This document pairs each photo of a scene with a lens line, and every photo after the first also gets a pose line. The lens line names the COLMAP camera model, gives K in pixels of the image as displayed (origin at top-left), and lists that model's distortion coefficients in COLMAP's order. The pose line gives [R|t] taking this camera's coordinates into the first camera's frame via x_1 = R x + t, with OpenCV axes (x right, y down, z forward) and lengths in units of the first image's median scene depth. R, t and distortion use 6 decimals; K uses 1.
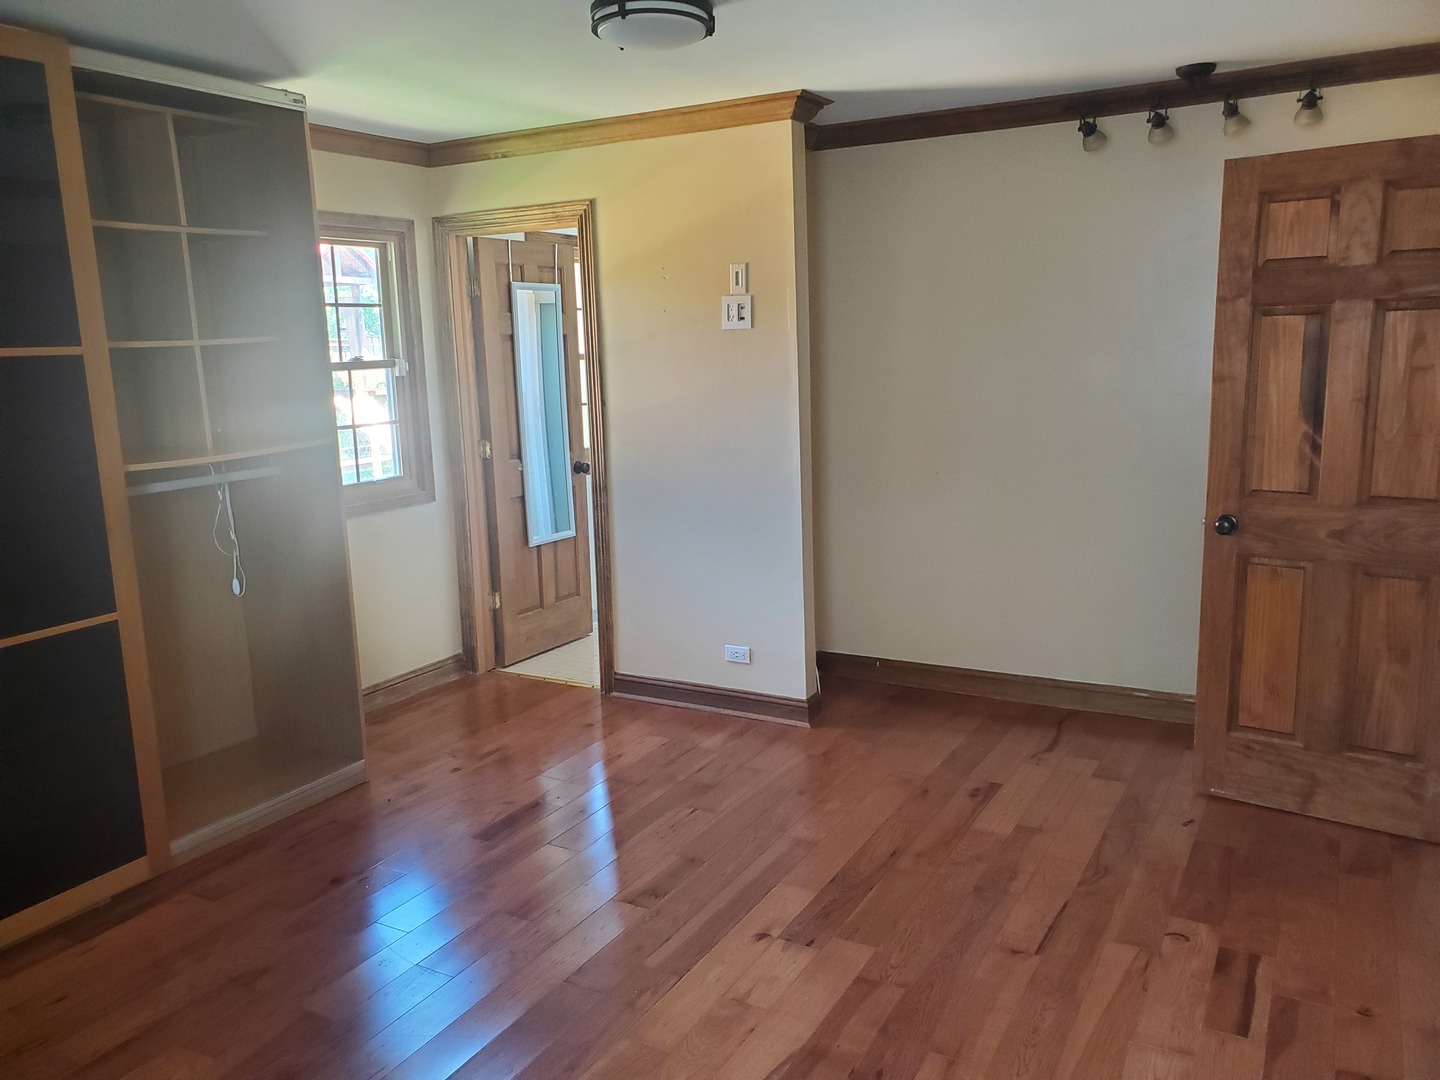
lens RADIAL K [[1122.1, 0, 714.1], [0, 1122.1, 547.6], [0, 0, 1]] dist [0.016308, -0.007523]
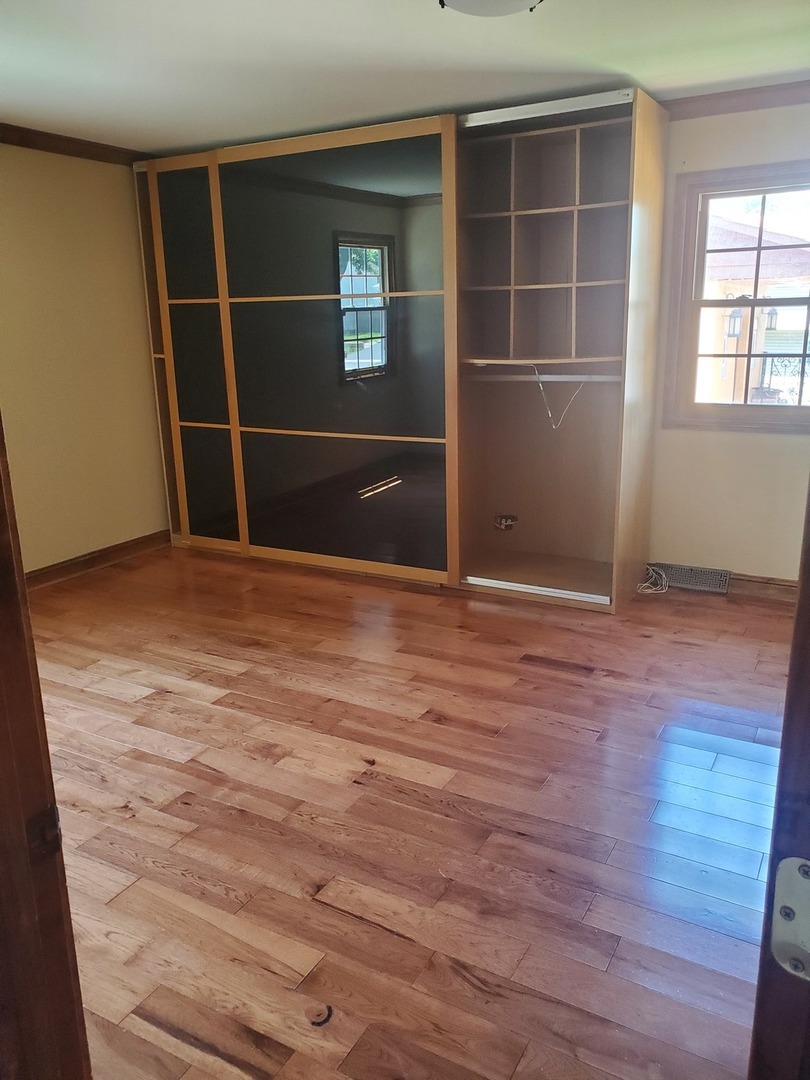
lens RADIAL K [[841.5, 0, 405.0], [0, 841.5, 540.0], [0, 0, 1]] dist [0.016308, -0.007523]
pose [[-0.002955, 0.283882, -0.958855, 0.841656], [-0.161041, 0.946208, 0.280634, -0.161253], [0.986943, 0.155244, 0.042921, 0.902601]]
